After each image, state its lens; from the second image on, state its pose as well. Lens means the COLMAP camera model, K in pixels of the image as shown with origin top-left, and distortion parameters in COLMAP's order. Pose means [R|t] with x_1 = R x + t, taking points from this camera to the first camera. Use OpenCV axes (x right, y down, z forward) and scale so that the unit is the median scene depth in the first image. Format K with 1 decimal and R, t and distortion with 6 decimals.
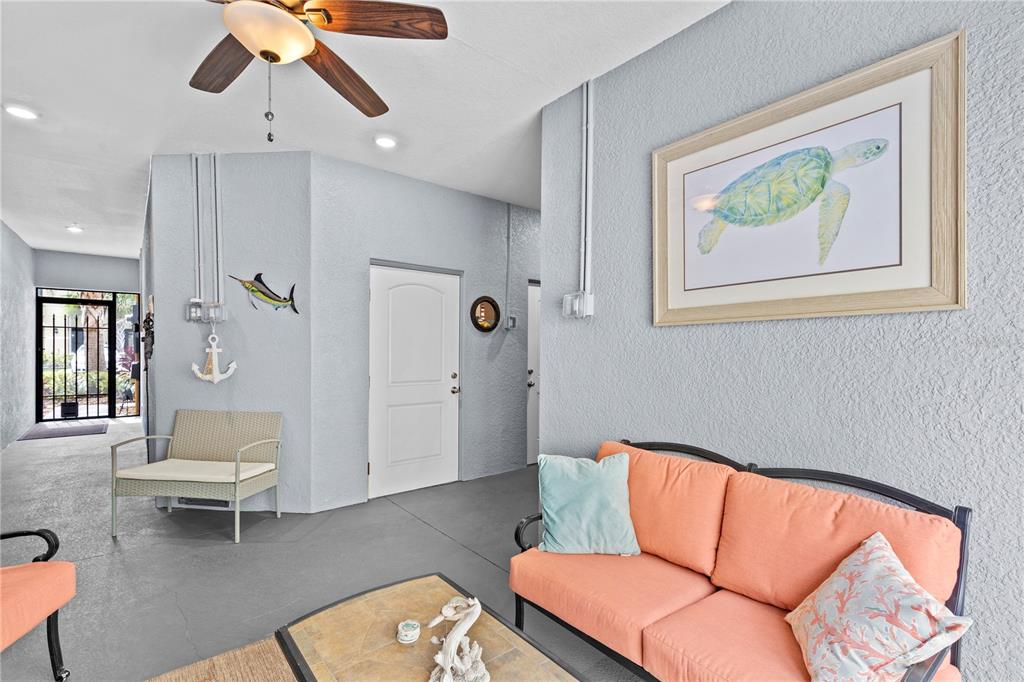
lens RADIAL K [[466.1, 0, 511.4], [0, 466.1, 345.8], [0, 0, 1]] dist [0.001999, -0.000058]
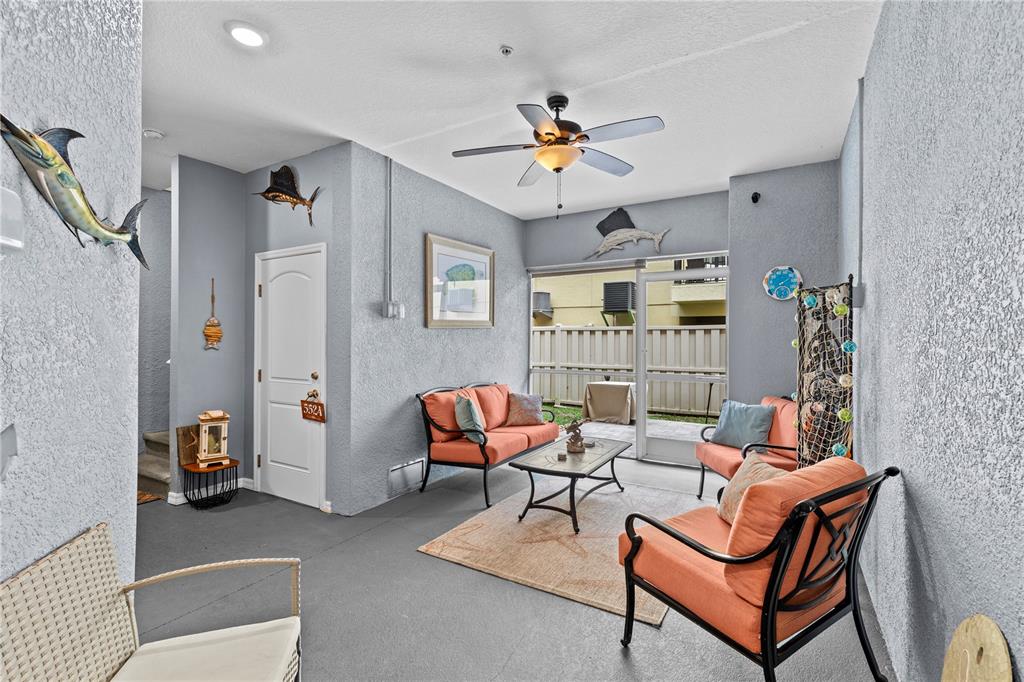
lens RADIAL K [[466.1, 0, 512.7], [0, 466.1, 335.7], [0, 0, 1]] dist [0.001999, -0.000058]
pose [[-0.357701, -0.004232, 0.933827, -1.714595], [-0.000103, 0.999990, 0.004492, -0.018426], [-0.933836, 0.001511, -0.357697, 1.484325]]
